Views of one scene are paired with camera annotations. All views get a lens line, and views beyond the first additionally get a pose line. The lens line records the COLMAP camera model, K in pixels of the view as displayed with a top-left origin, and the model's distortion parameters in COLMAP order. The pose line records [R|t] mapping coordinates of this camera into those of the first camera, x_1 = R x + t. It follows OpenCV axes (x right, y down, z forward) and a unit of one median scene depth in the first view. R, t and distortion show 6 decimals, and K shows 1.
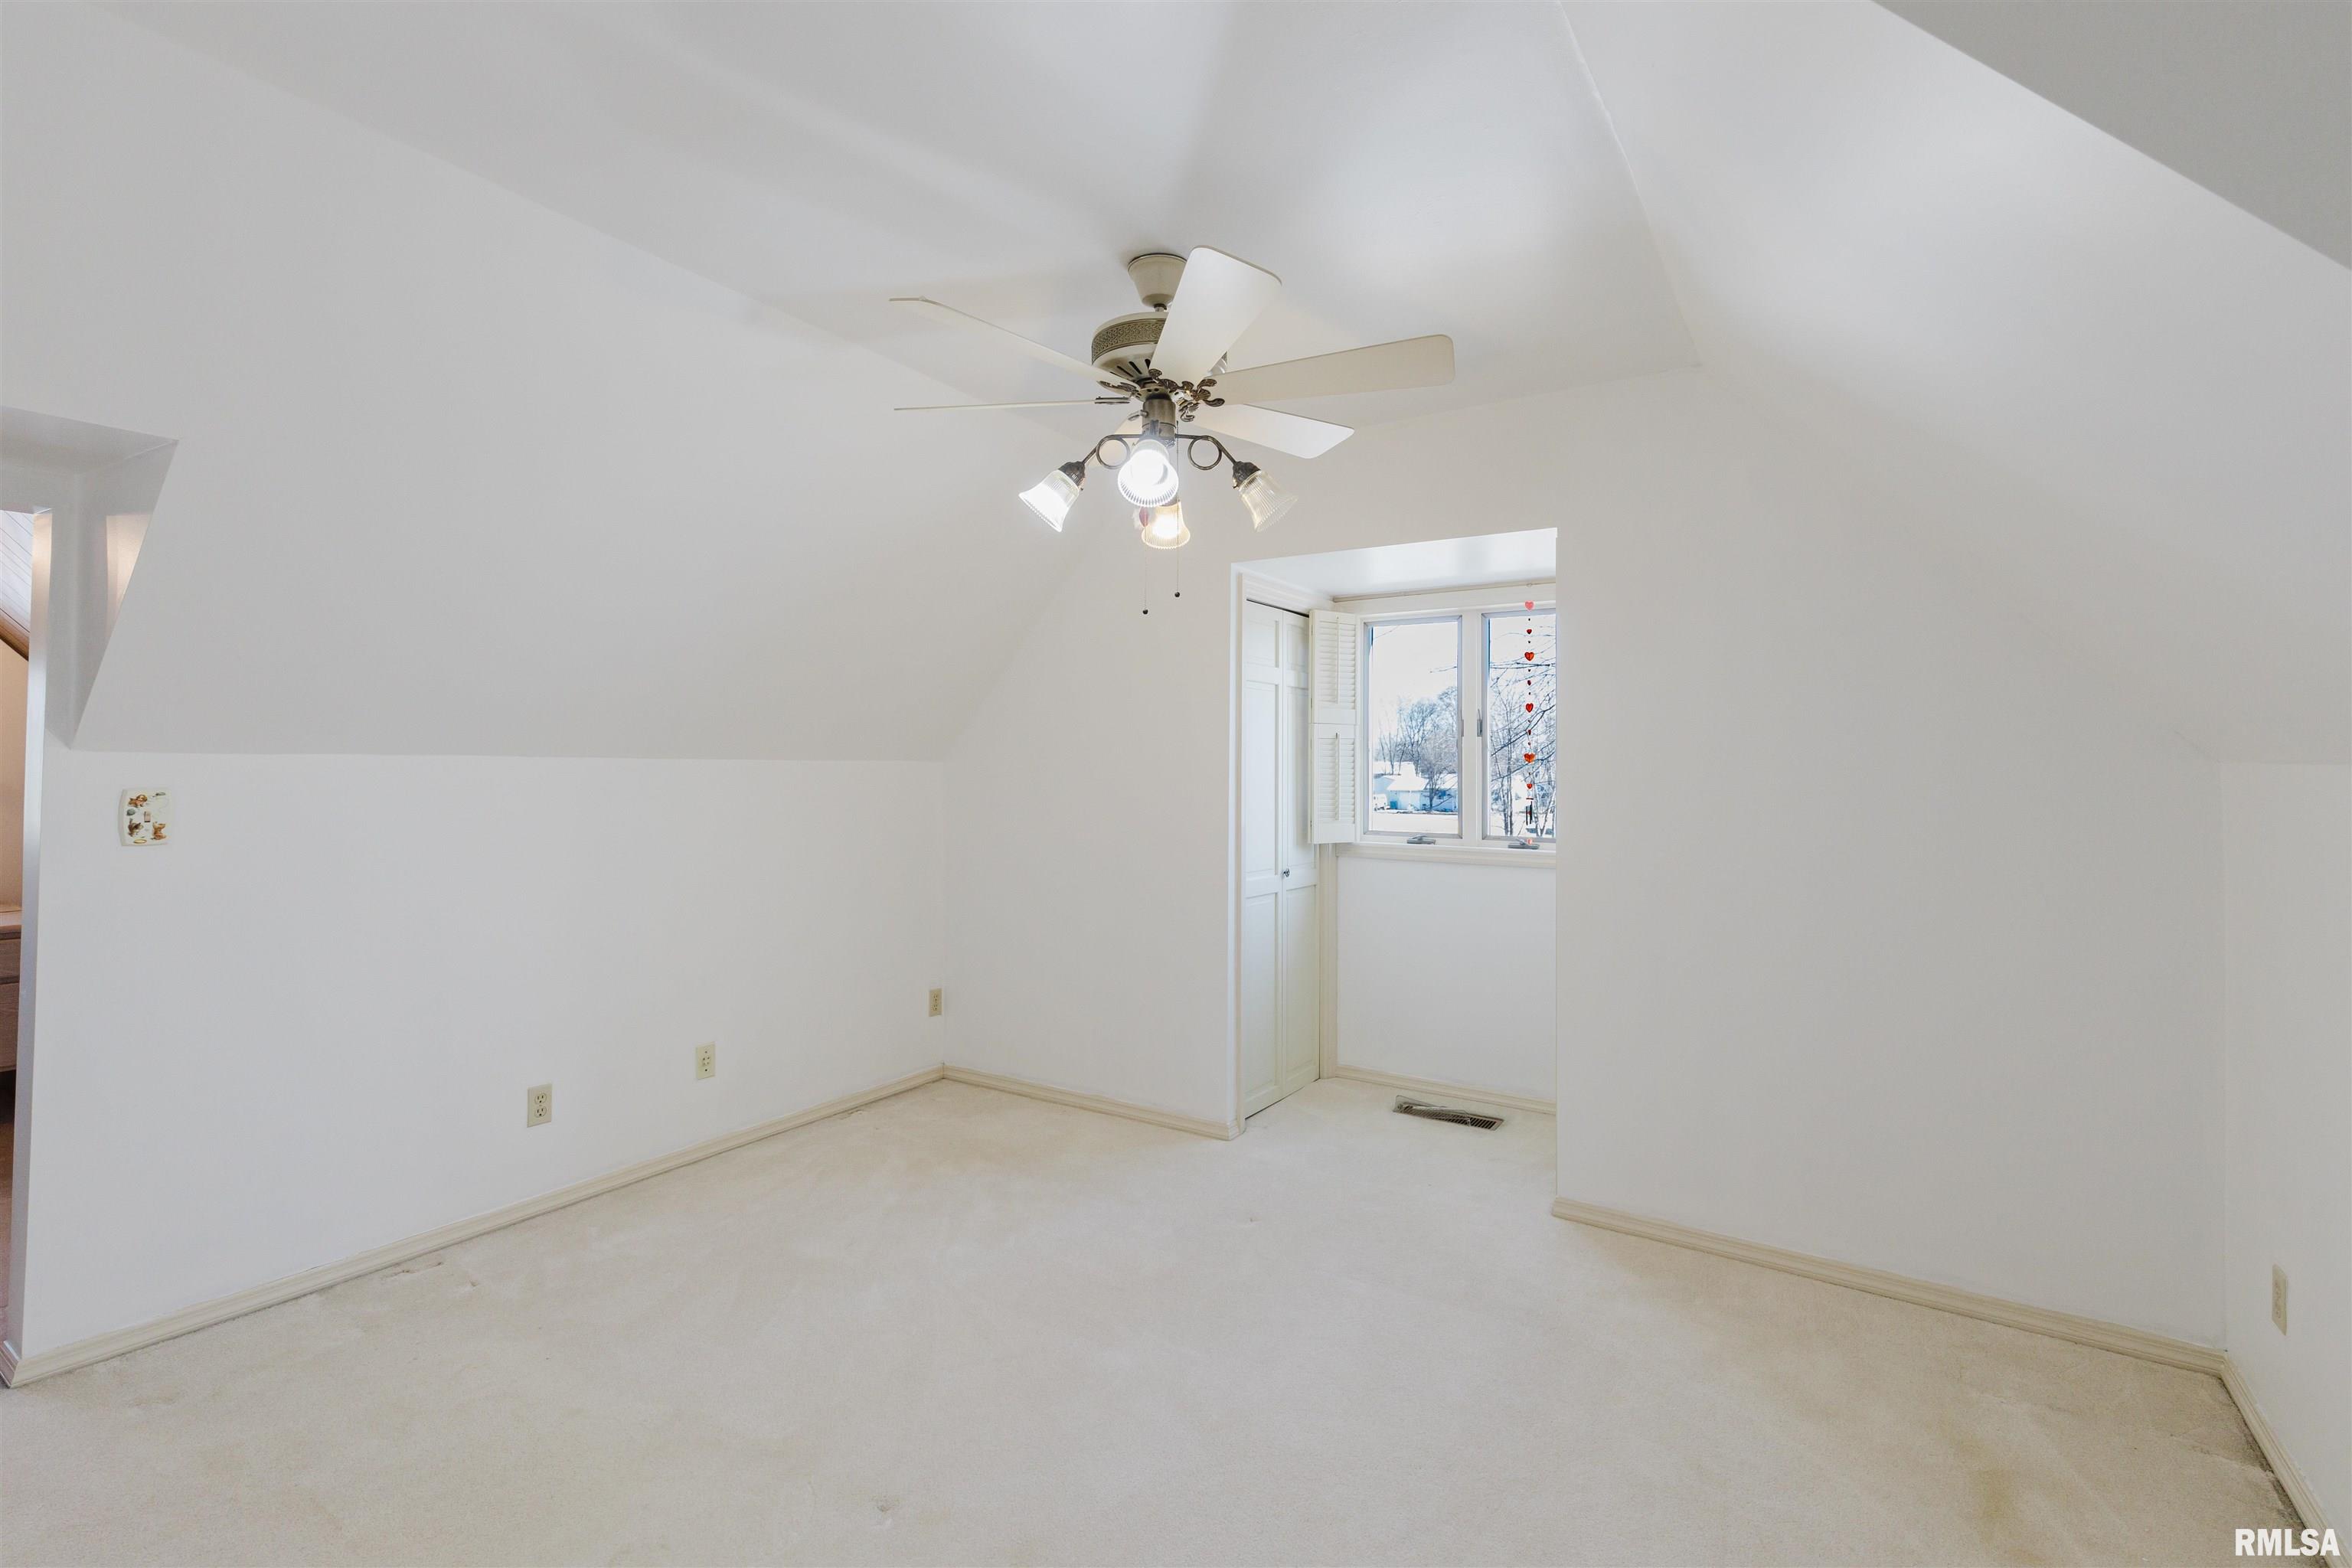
lens RADIAL K [[1061.2, 0, 1169.6], [0, 1061.2, 768.9], [0, 0, 1]] dist [0.012033, -0.002496]
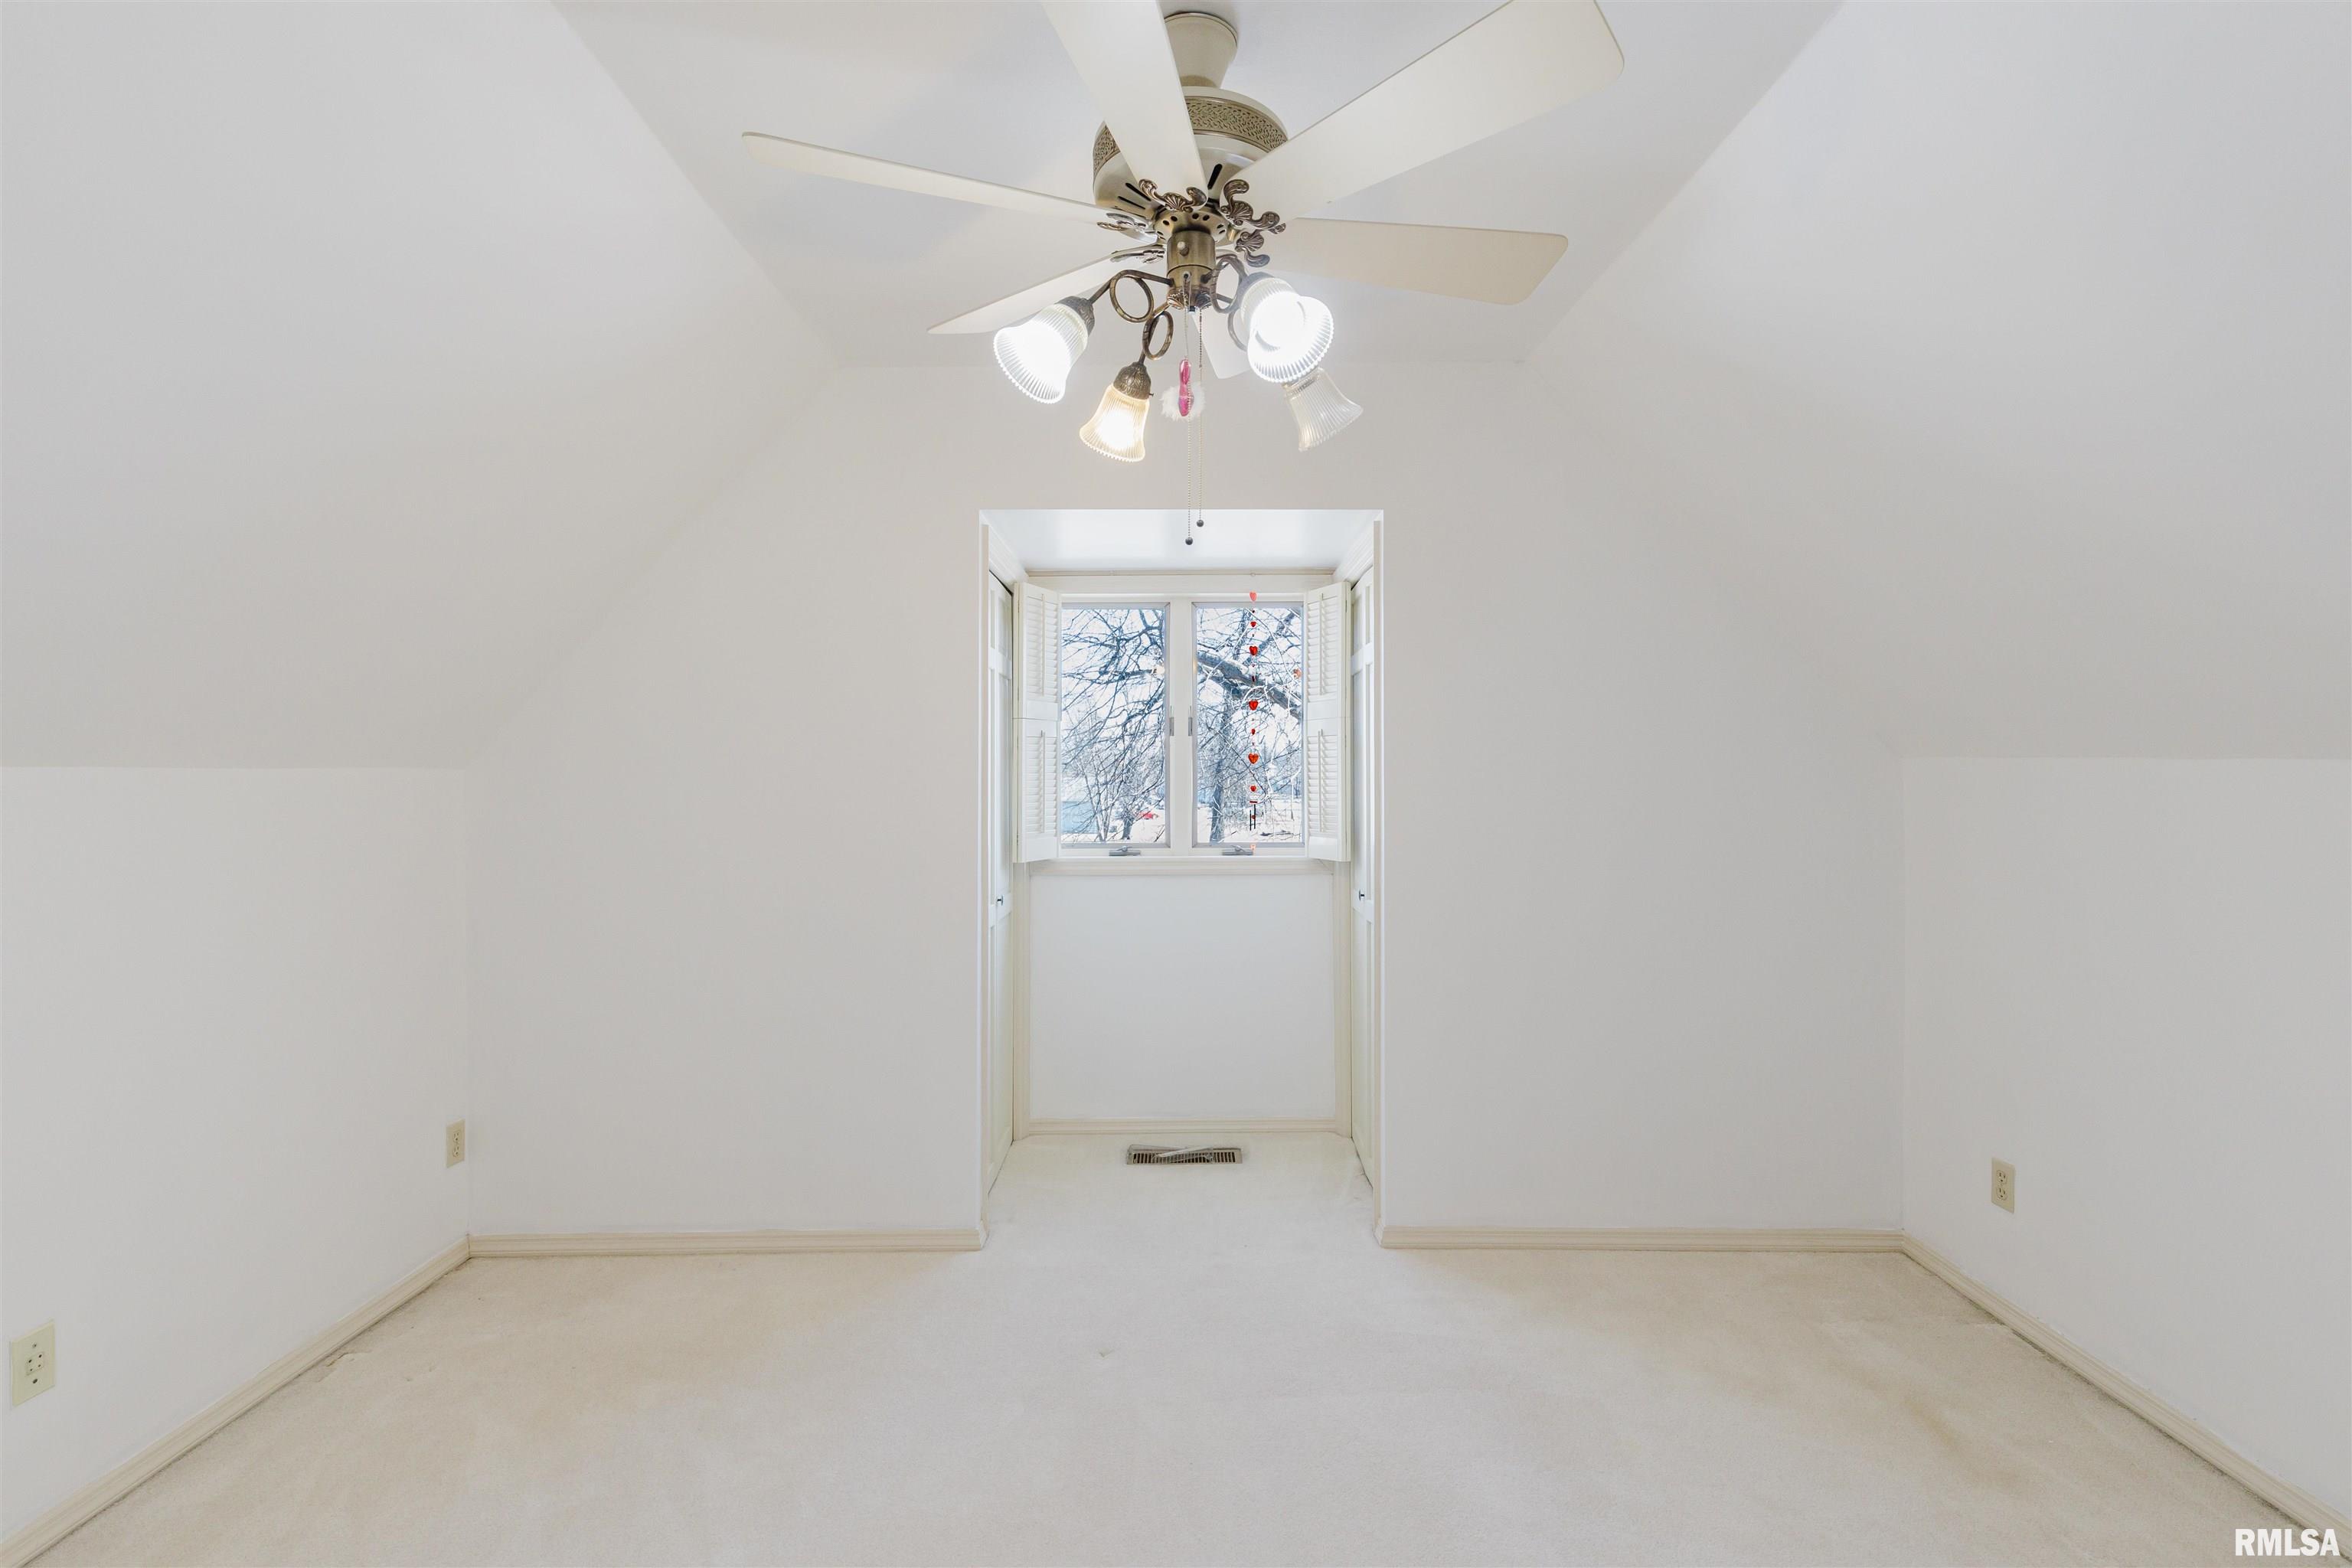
lens RADIAL K [[1061.2, 0, 1180.8], [0, 1061.2, 777.1], [0, 0, 1]] dist [0.012033, -0.002496]
pose [[0.836315, -0.012625, 0.548104, -0.220407], [0.011259, 0.999919, 0.005852, -0.000335], [-0.548134, 0.001277, 0.836390, 0.237034]]
